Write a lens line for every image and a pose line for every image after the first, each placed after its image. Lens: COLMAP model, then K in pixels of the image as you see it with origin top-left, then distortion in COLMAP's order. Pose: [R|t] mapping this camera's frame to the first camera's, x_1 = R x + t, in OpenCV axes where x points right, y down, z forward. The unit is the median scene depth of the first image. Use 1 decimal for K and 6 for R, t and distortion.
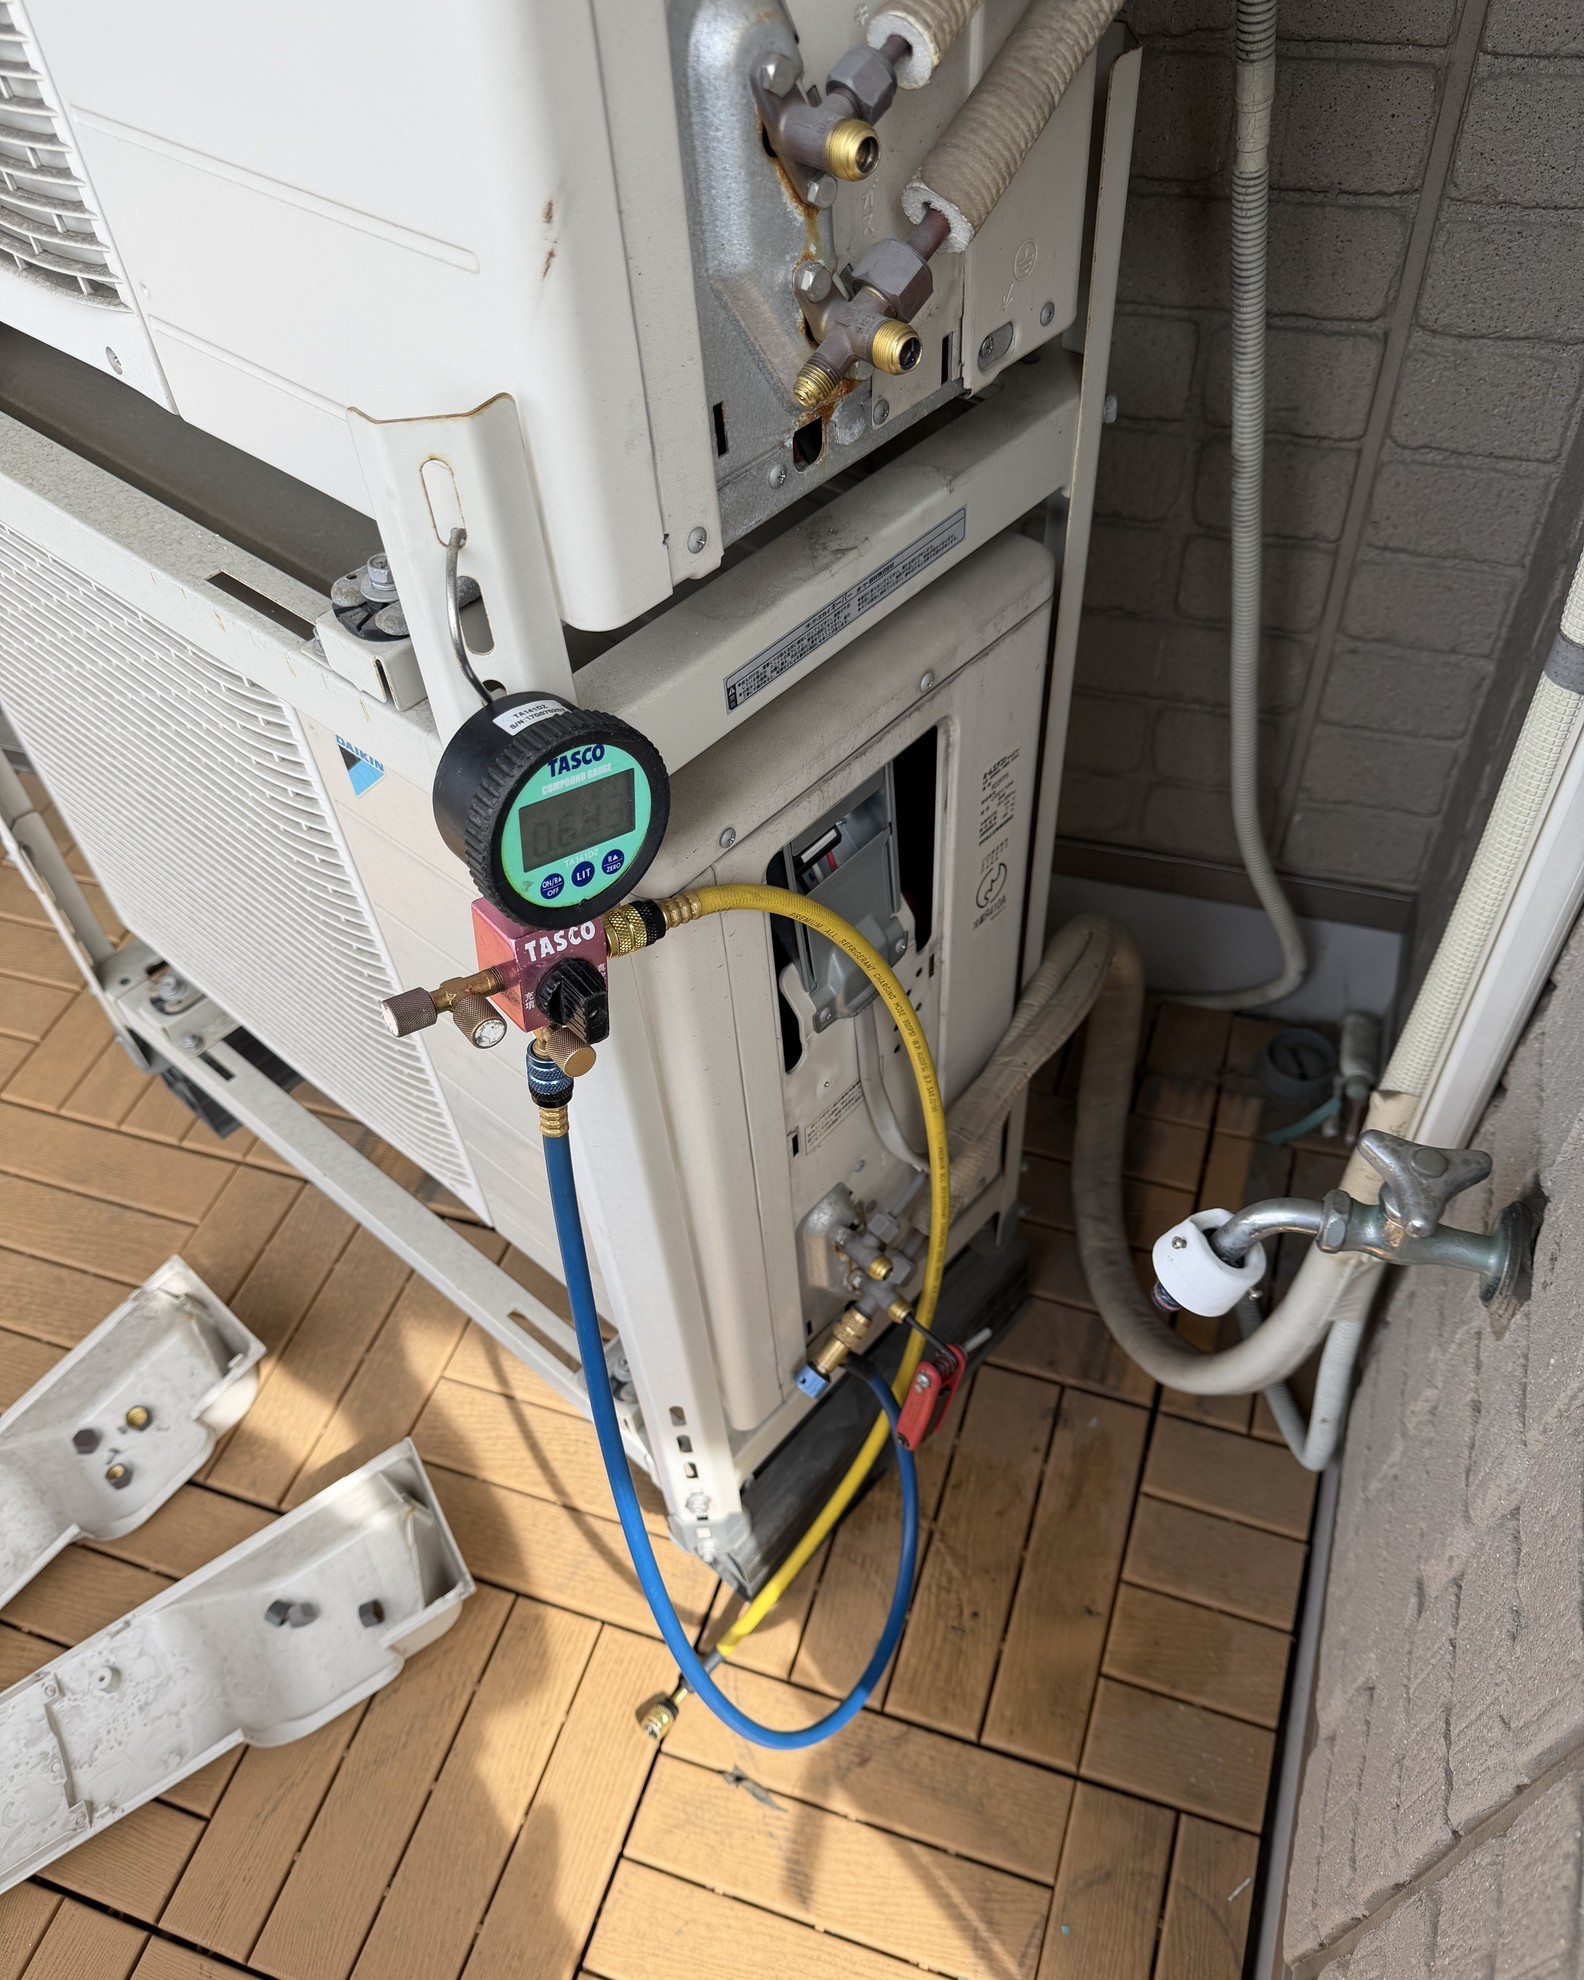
lens RADIAL K [[1513.0, 0, 788.5], [0, 1513.0, 1042.0], [0, 0, 1]] dist [0.035865, -0.072465]
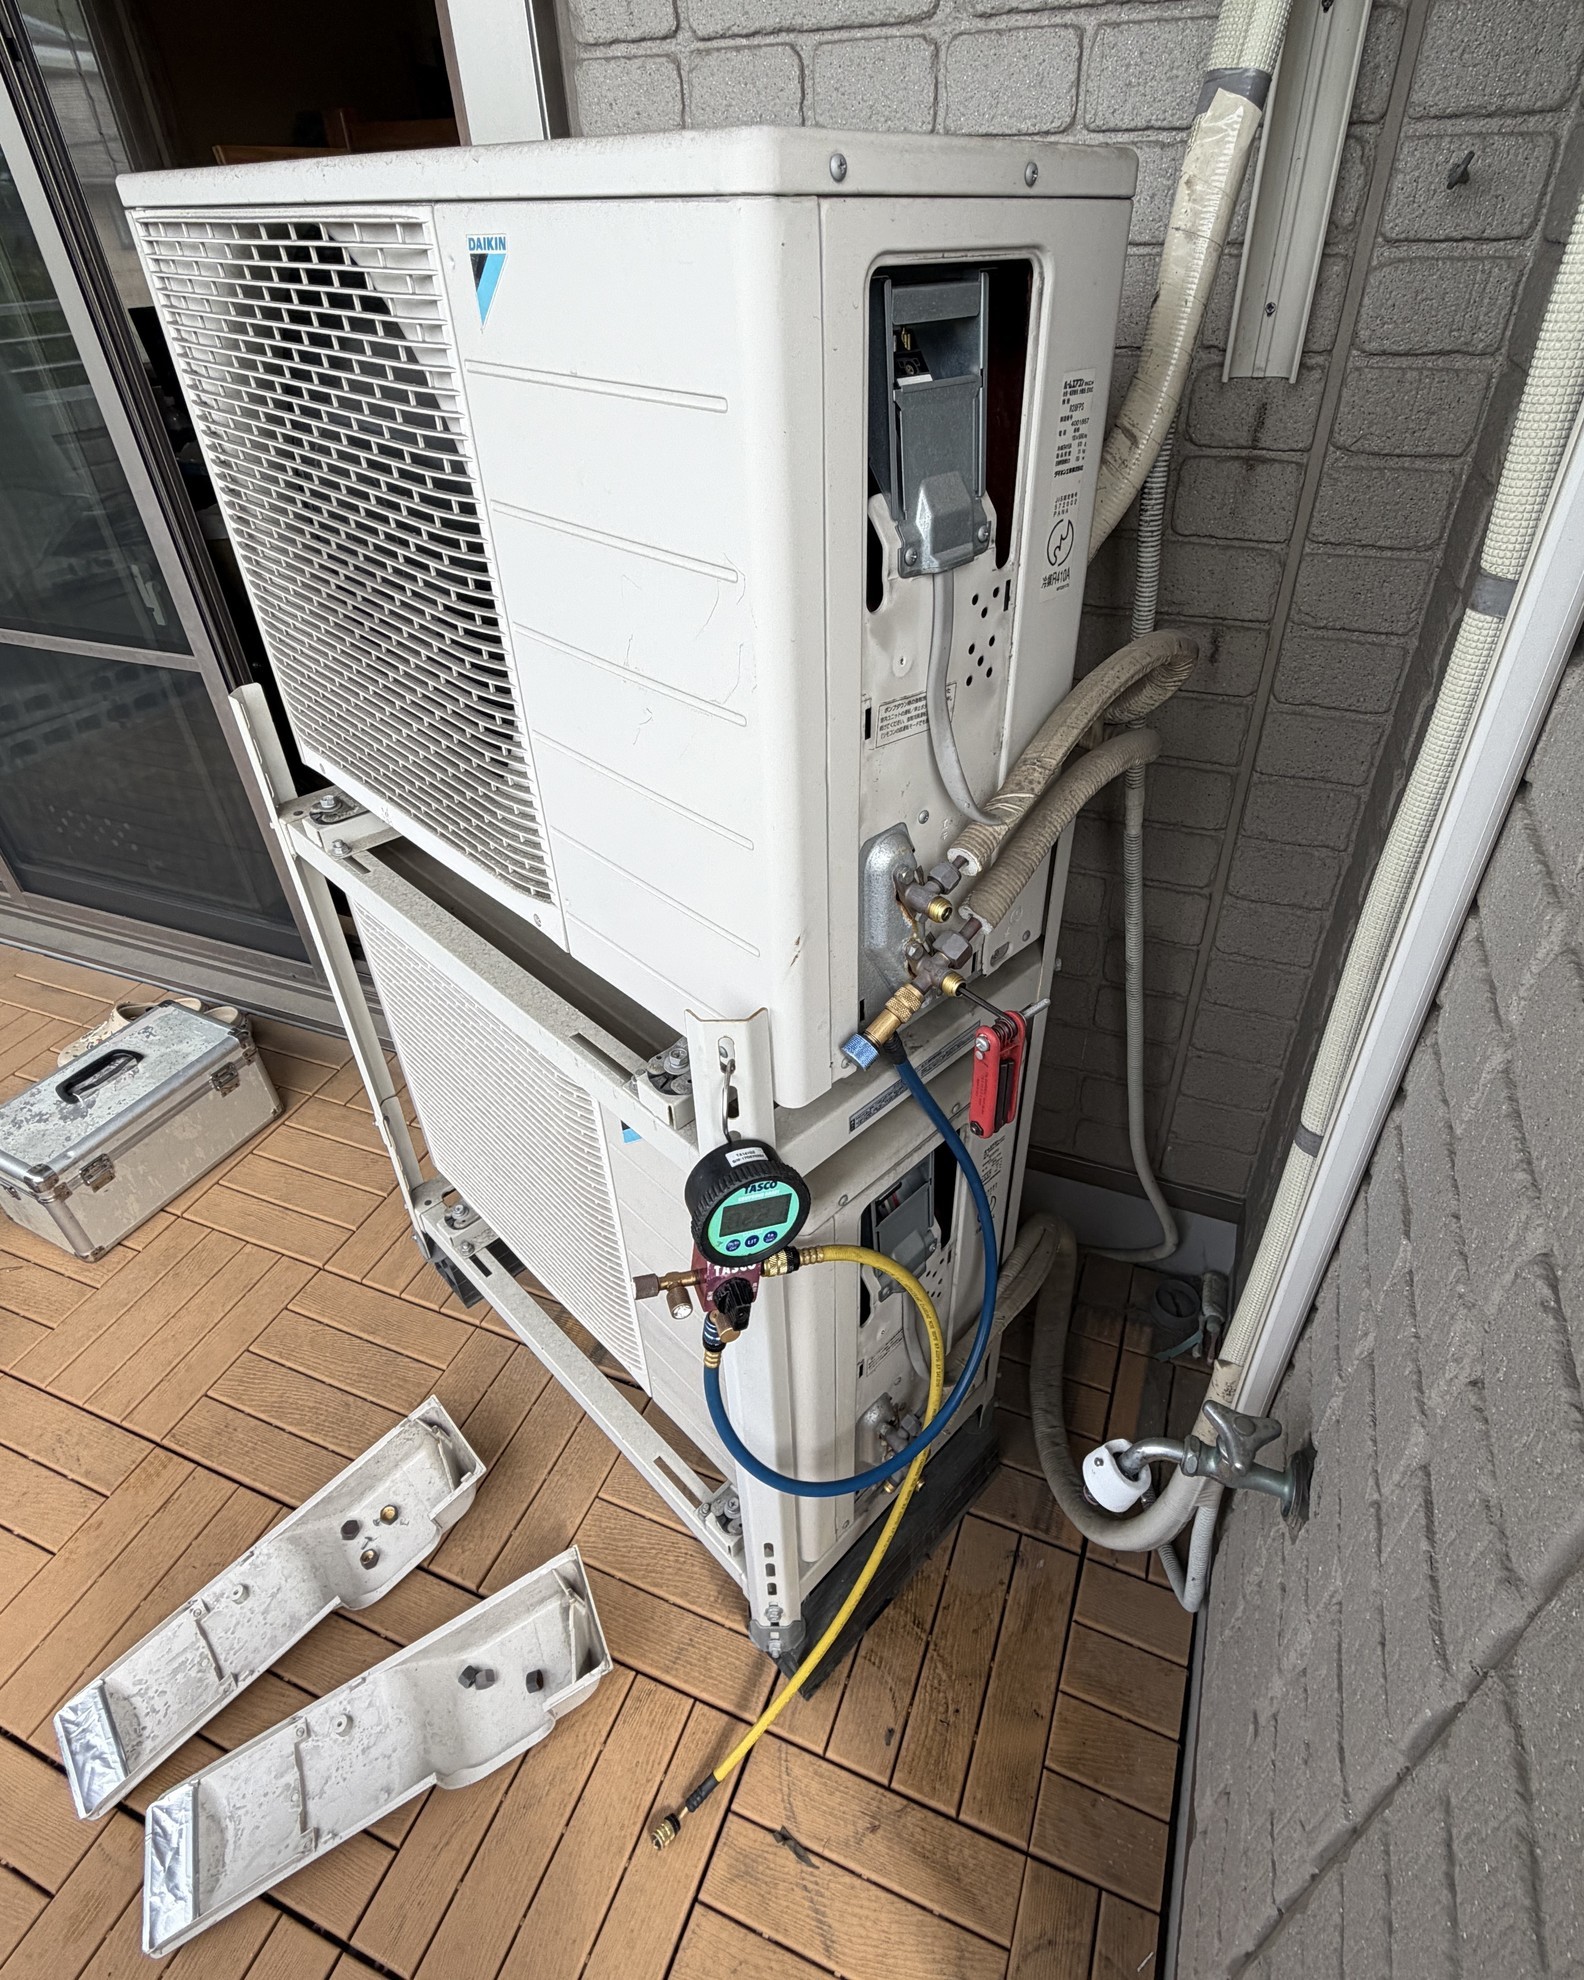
lens RADIAL K [[1034.8, 0, 838.3], [0, 1034.8, 918.4], [0, 0, 1]] dist [0.002785, -0.001984]
pose [[0.997891, 0.064868, -0.002410, -0.036035], [-0.063018, 0.959182, -0.275680, -0.065258], [-0.015571, 0.275250, 0.961247, -0.145092]]
